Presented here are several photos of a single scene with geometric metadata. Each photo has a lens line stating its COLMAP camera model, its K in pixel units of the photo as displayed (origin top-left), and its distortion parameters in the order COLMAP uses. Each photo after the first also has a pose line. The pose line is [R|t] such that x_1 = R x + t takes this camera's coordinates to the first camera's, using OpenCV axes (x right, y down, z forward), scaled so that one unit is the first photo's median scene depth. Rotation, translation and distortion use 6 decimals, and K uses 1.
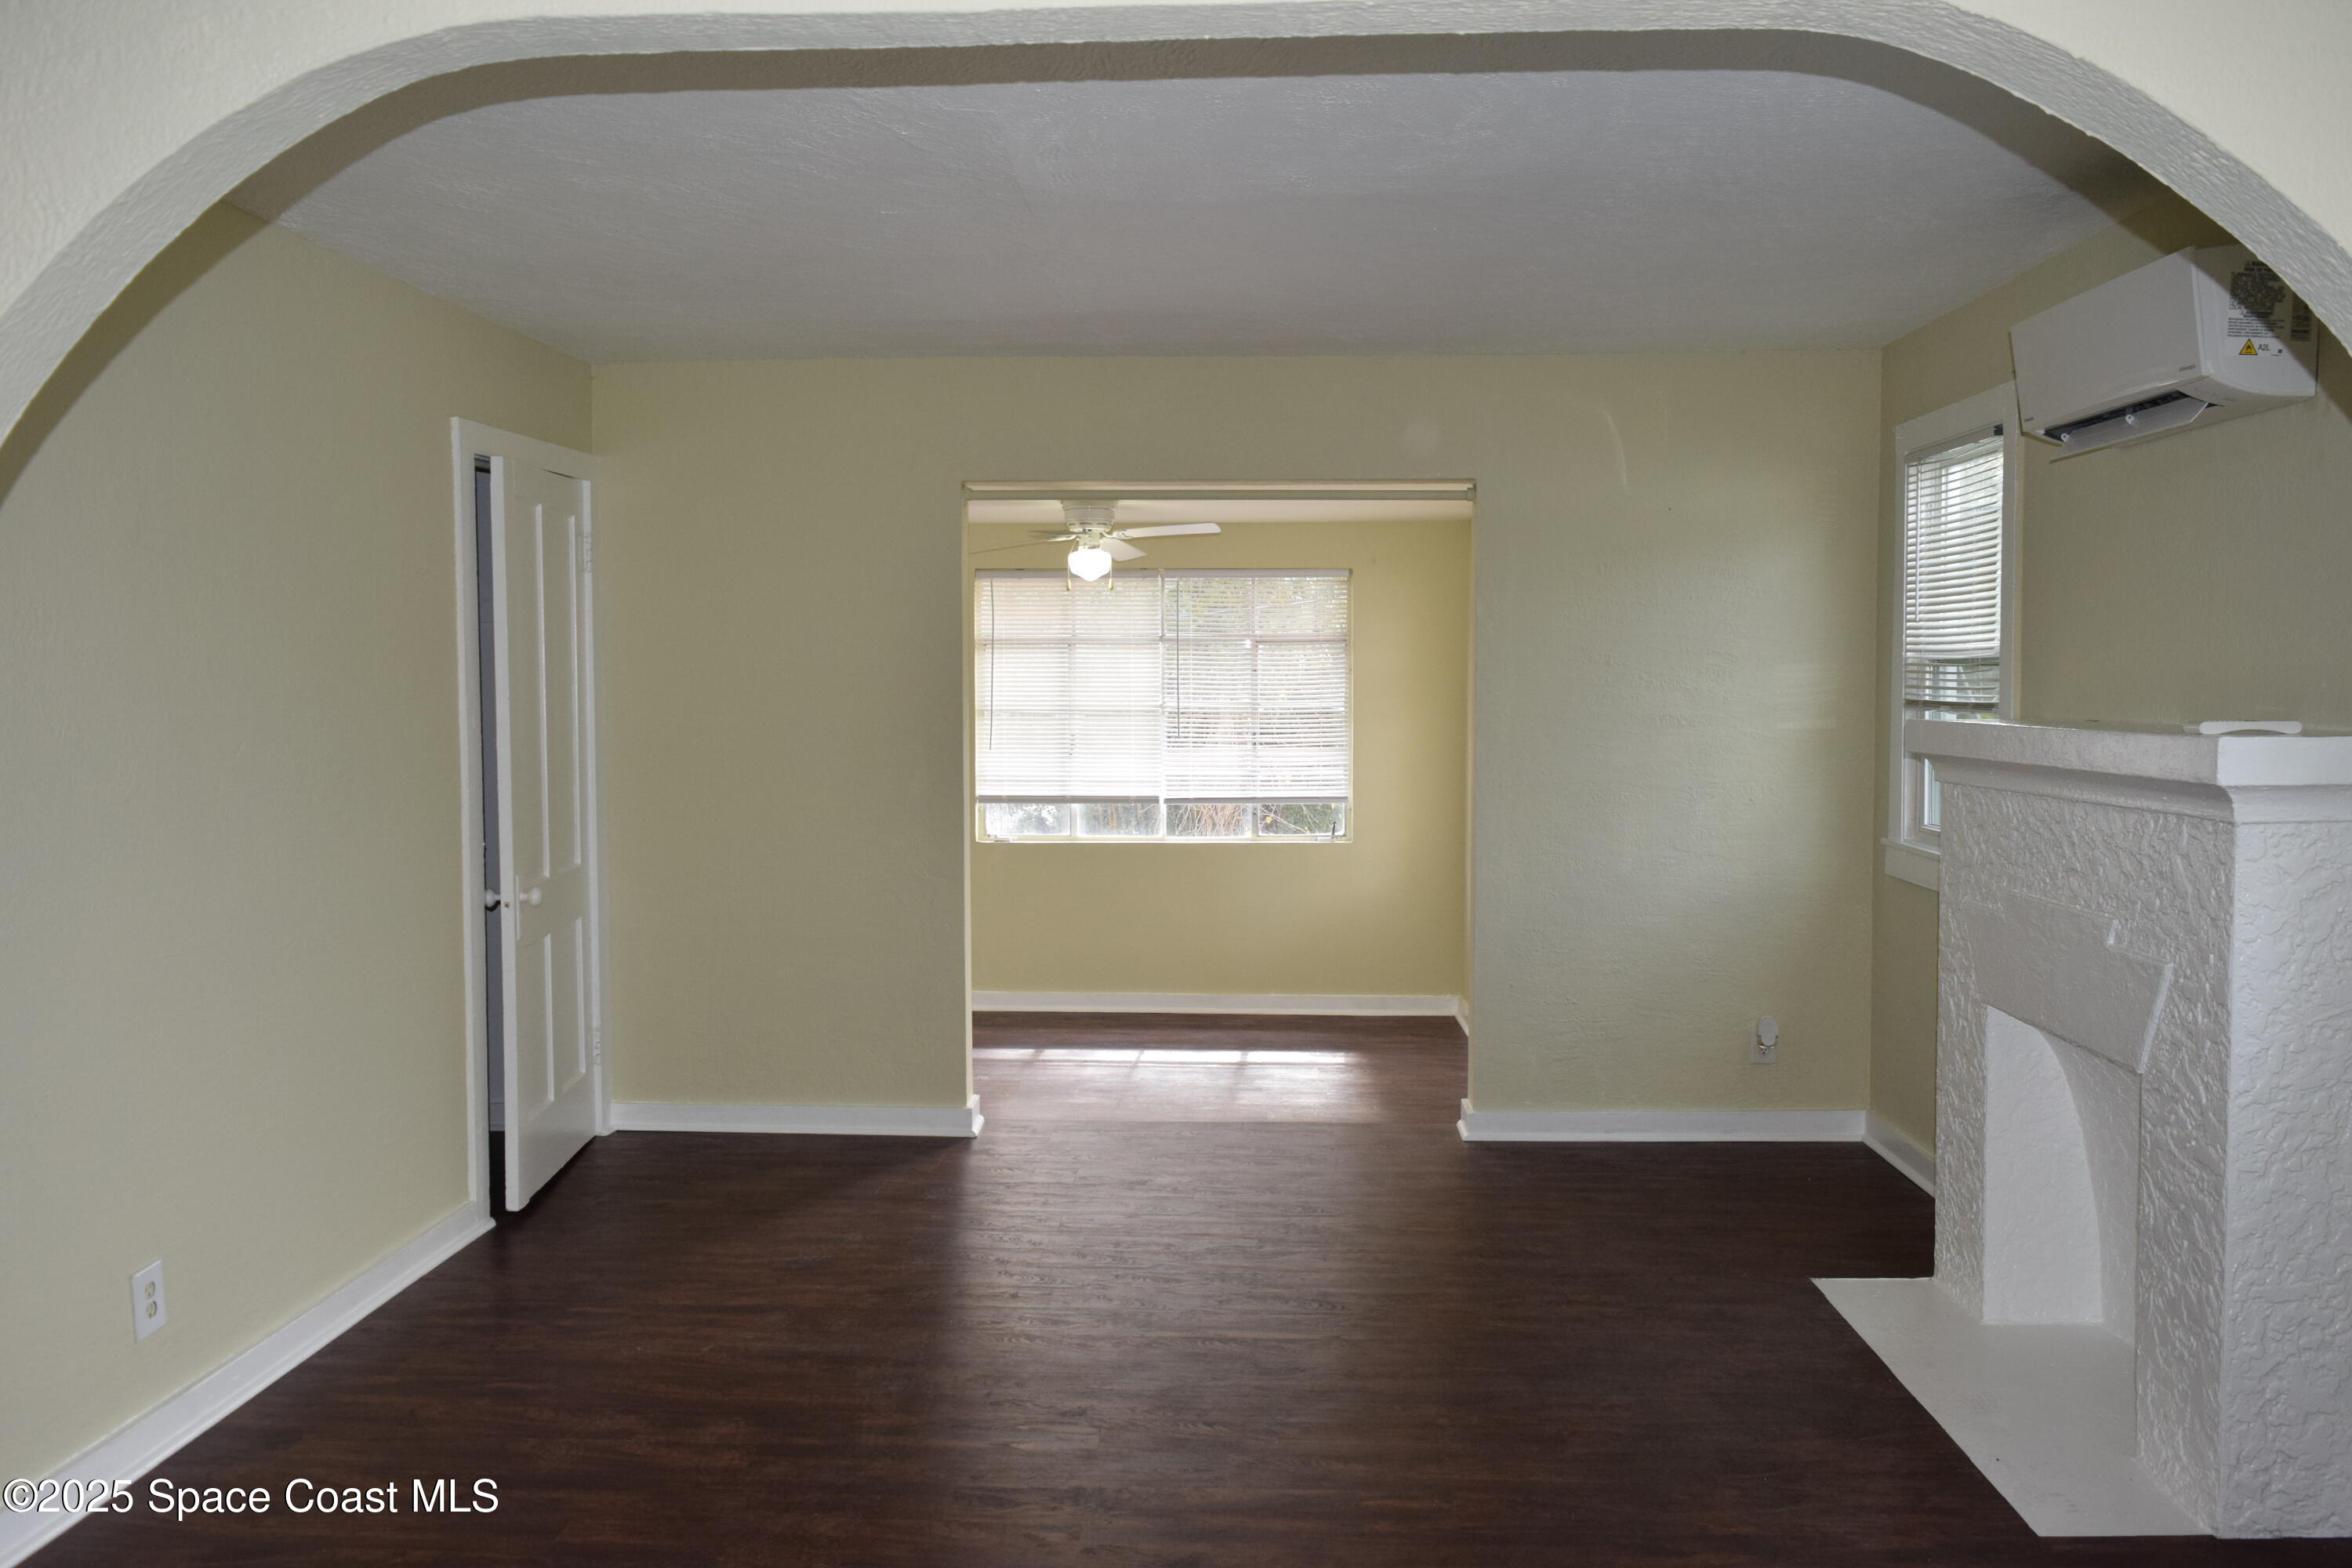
lens RADIAL K [[1825.0, 0, 1176.5], [0, 1825.0, 777.7], [0, 0, 1]] dist [-0.015861, 0.009267]
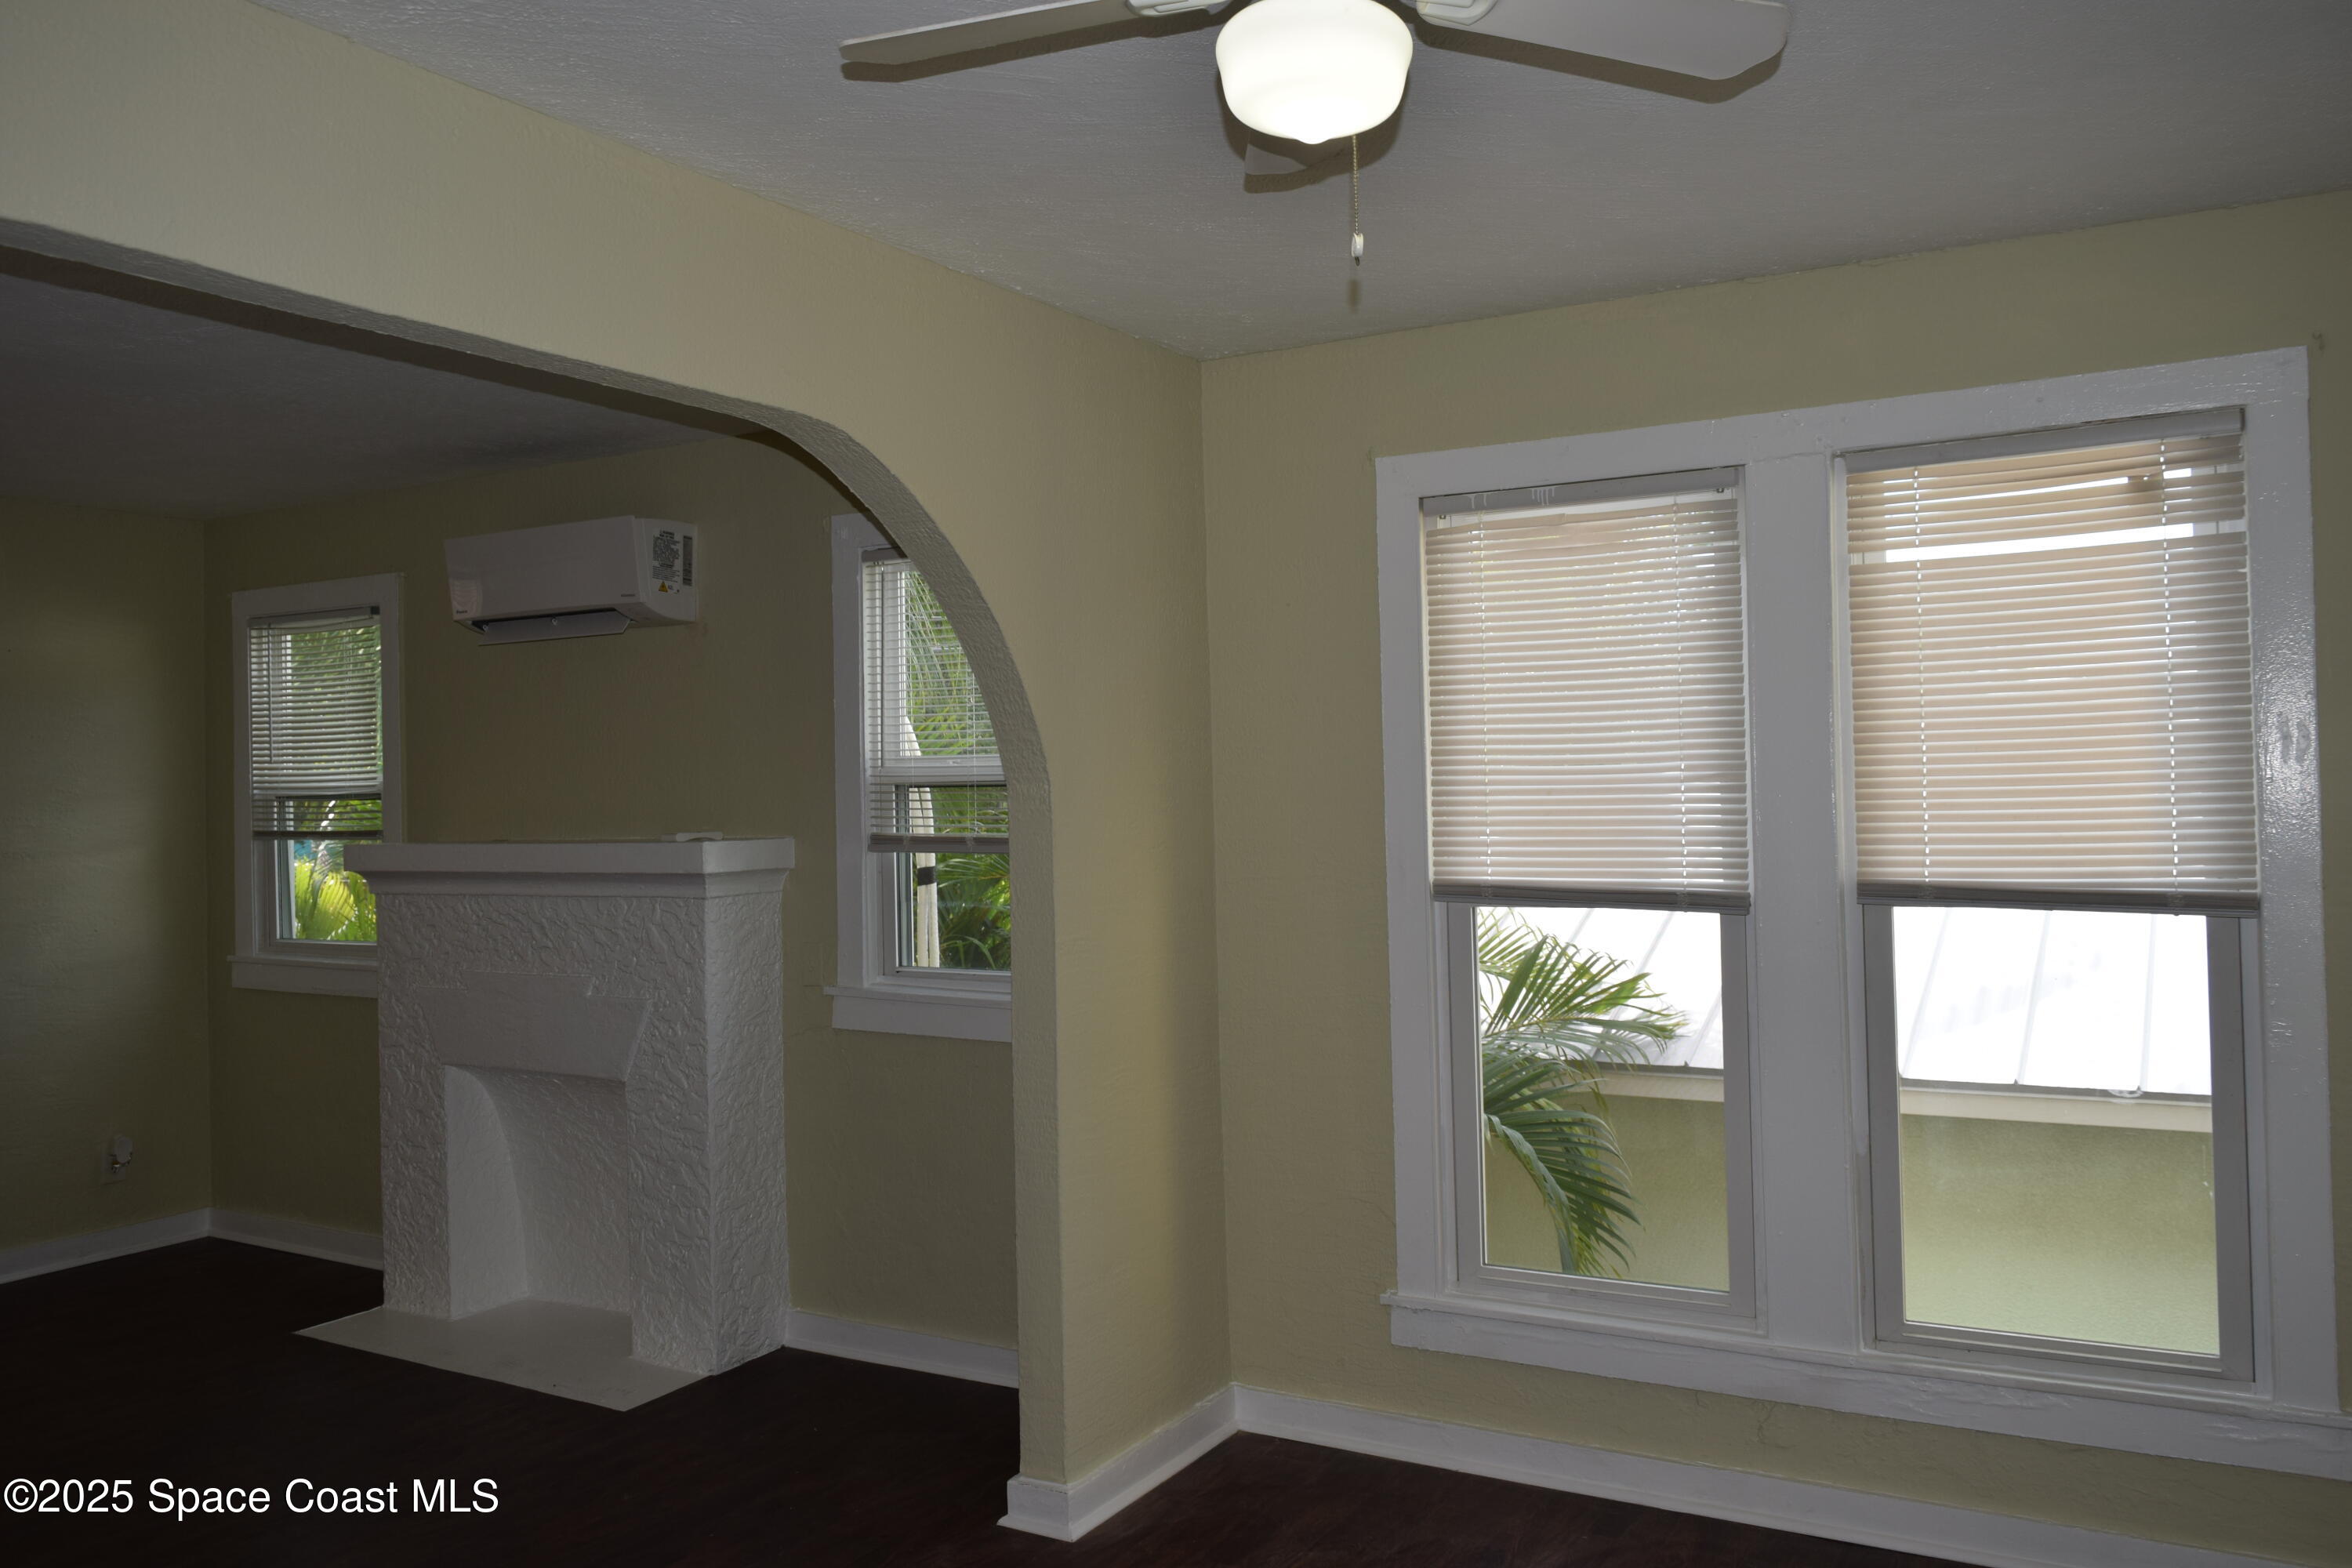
lens RADIAL K [[1825.0, 0, 1172.0], [0, 1825.0, 779.8], [0, 0, 1]] dist [-0.015861, 0.009267]
pose [[0.463108, 0.002406, 0.886299, -0.558135], [0.064730, 0.997234, -0.036529, 0.006463], [-0.883935, 0.074287, 0.461671, -0.063107]]
